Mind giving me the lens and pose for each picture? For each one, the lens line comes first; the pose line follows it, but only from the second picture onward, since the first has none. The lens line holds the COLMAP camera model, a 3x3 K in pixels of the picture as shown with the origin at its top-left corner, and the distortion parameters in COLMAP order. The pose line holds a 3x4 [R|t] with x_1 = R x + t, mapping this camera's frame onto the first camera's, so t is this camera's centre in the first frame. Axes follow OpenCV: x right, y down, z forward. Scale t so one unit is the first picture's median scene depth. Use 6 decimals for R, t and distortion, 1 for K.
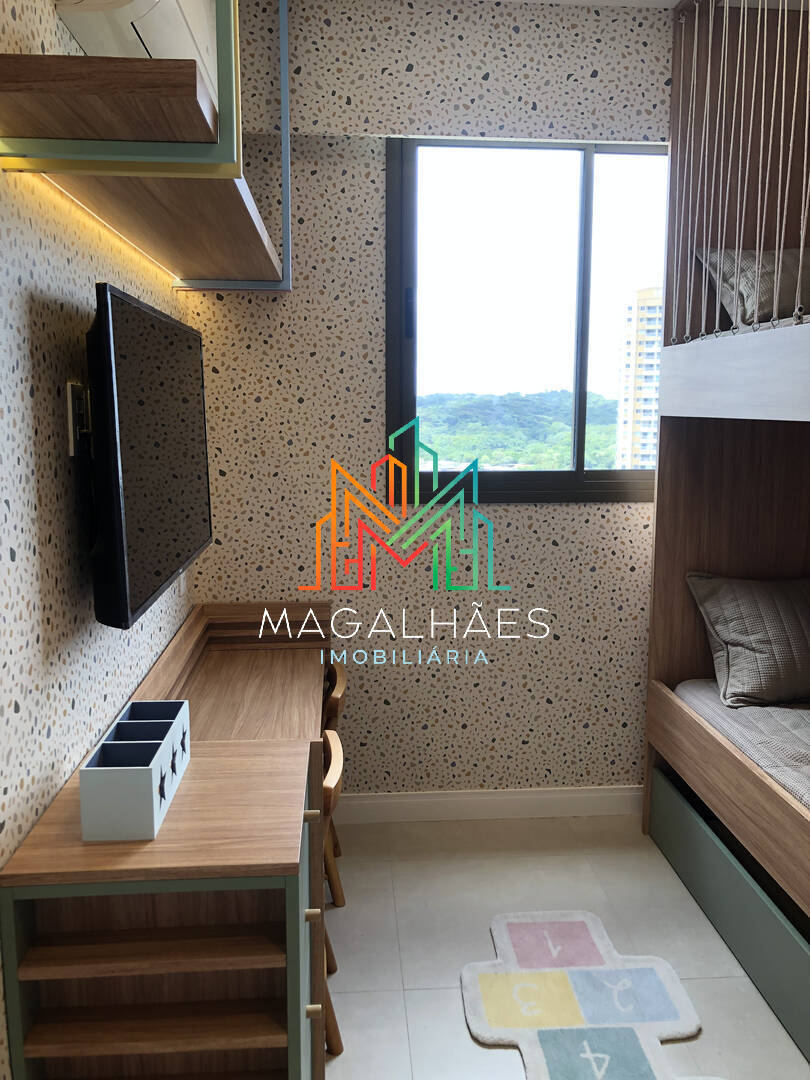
lens RADIAL K [[899.0, 0, 406.3], [0, 899.0, 532.3], [0, 0, 1]] dist [0.032165, -0.018928]
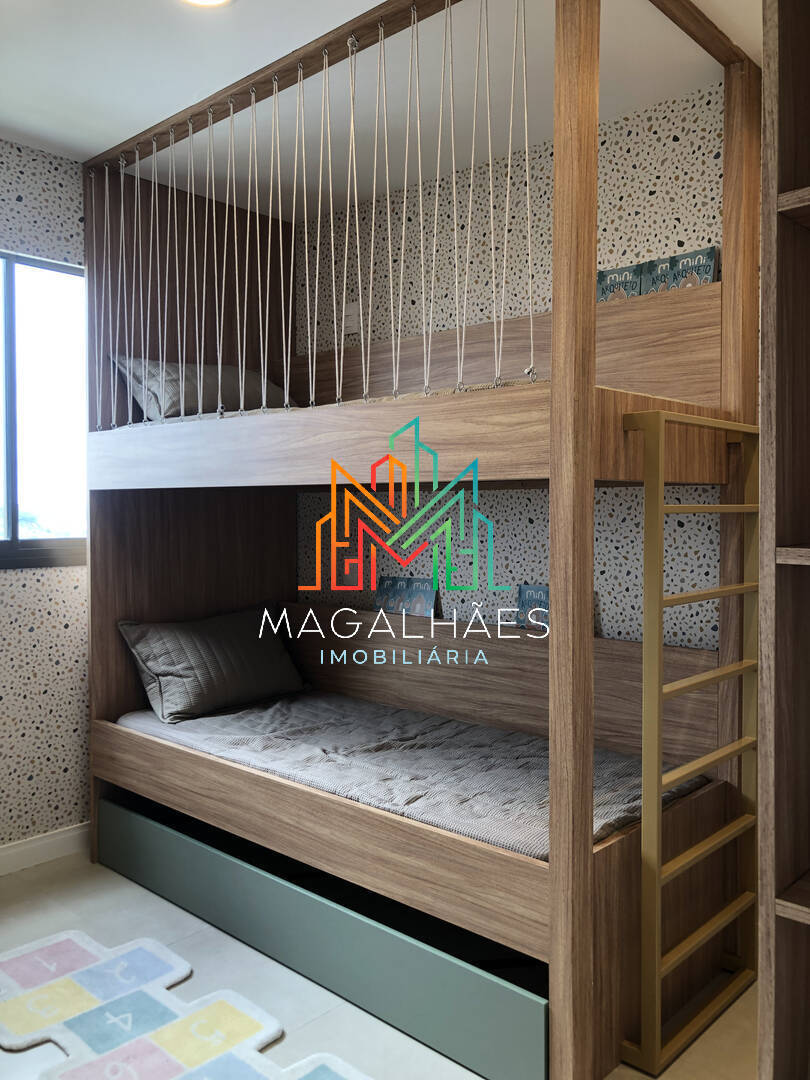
lens RADIAL K [[899.0, 0, 403.8], [0, 899.0, 539.5], [0, 0, 1]] dist [0.032165, -0.018928]
pose [[0.735686, -0.027258, 0.676774, -0.219446], [0.098407, 0.992889, -0.066983, 0.055460], [-0.670136, 0.115877, 0.733137, -0.133109]]
